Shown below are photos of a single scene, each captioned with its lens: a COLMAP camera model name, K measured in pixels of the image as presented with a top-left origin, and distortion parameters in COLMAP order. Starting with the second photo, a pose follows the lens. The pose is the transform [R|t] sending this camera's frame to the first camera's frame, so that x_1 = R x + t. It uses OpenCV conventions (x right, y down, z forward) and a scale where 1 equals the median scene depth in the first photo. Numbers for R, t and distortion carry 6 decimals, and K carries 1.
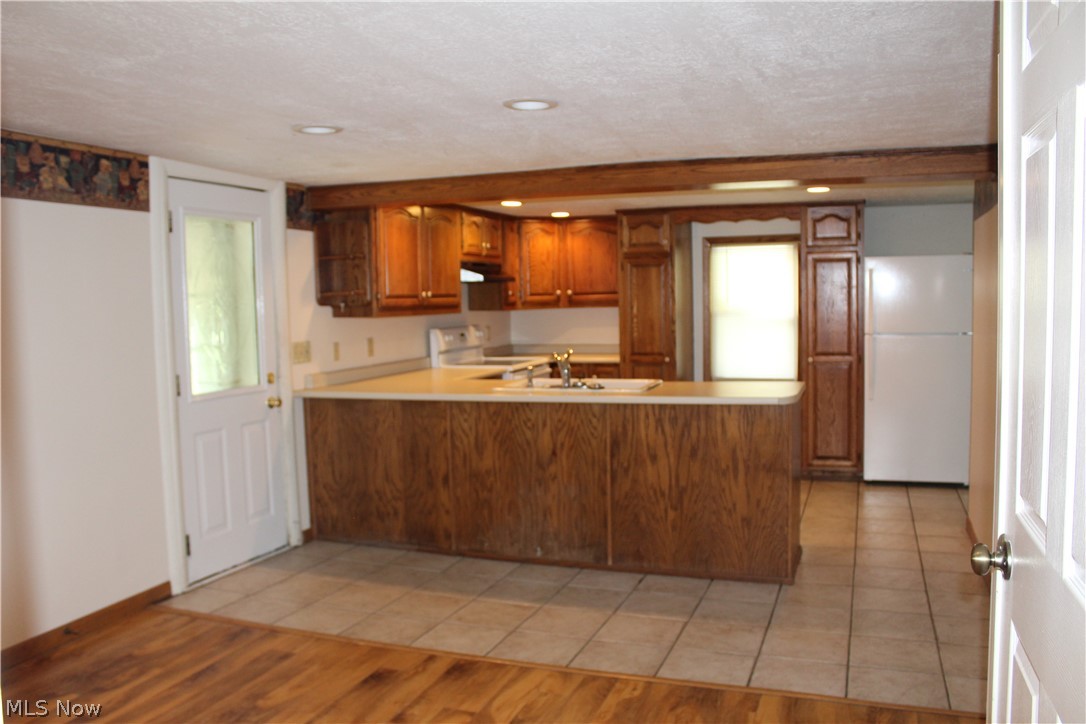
lens RADIAL K [[928.8, 0, 544.2], [0, 928.8, 364.6], [0, 0, 1]] dist [-0.147752, 0.109499]
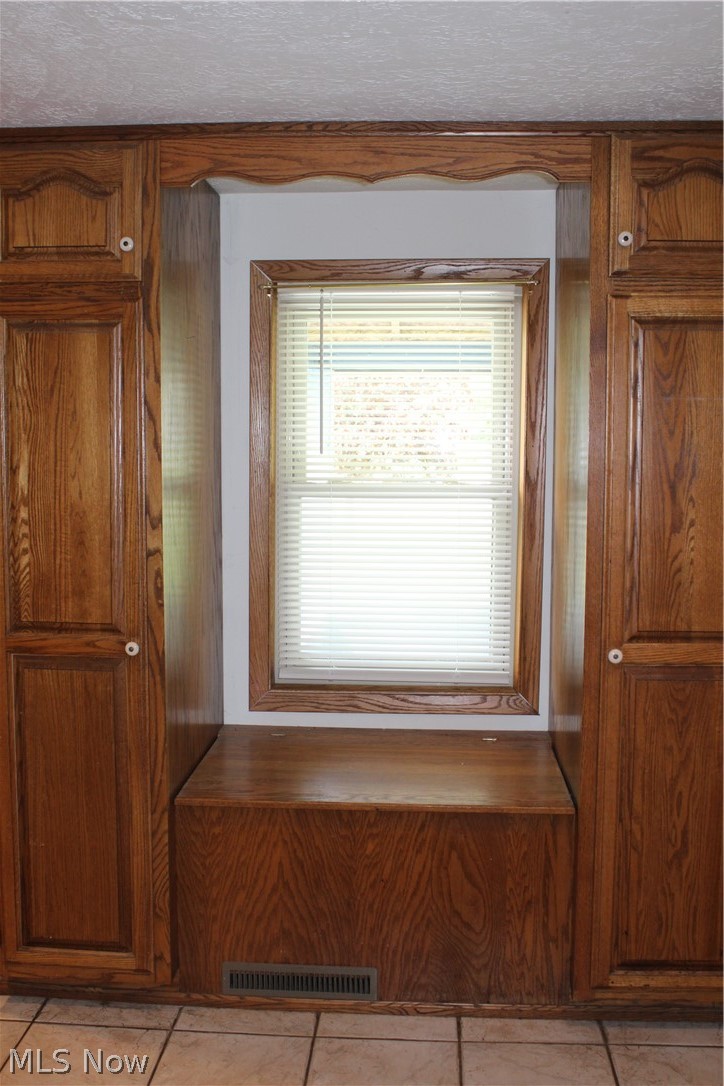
lens RADIAL K [[1180.7, 0, 361.4], [0, 1180.7, 544.9], [0, 0, 1]] dist [-0.058410, 0.000000]
pose [[0.960115, -0.001572, 0.279601, 0.134289], [-0.004914, 0.999735, 0.022496, -0.064671], [-0.279563, -0.022972, 0.959853, 0.851433]]
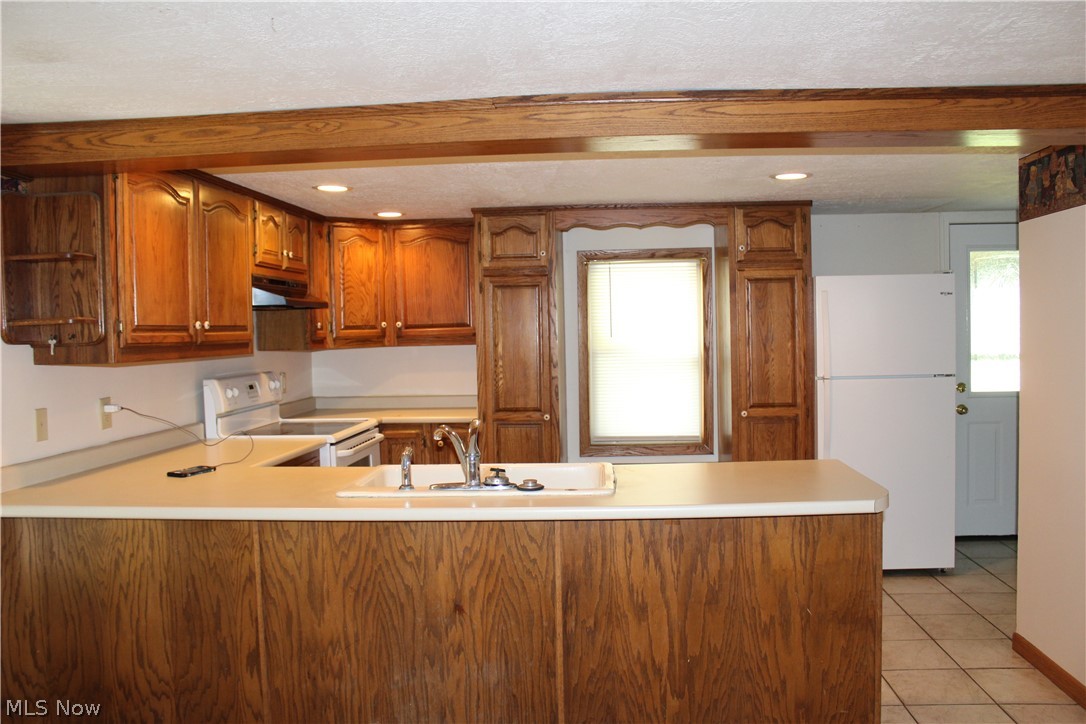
lens RADIAL K [[928.8, 0, 552.0], [0, 928.8, 359.8], [0, 0, 1]] dist [-0.147752, 0.109499]
pose [[0.963330, -0.008024, 0.268201, -0.076586], [0.019867, 0.998942, -0.041473, -0.027451], [-0.267585, 0.045280, 0.962470, 0.418919]]
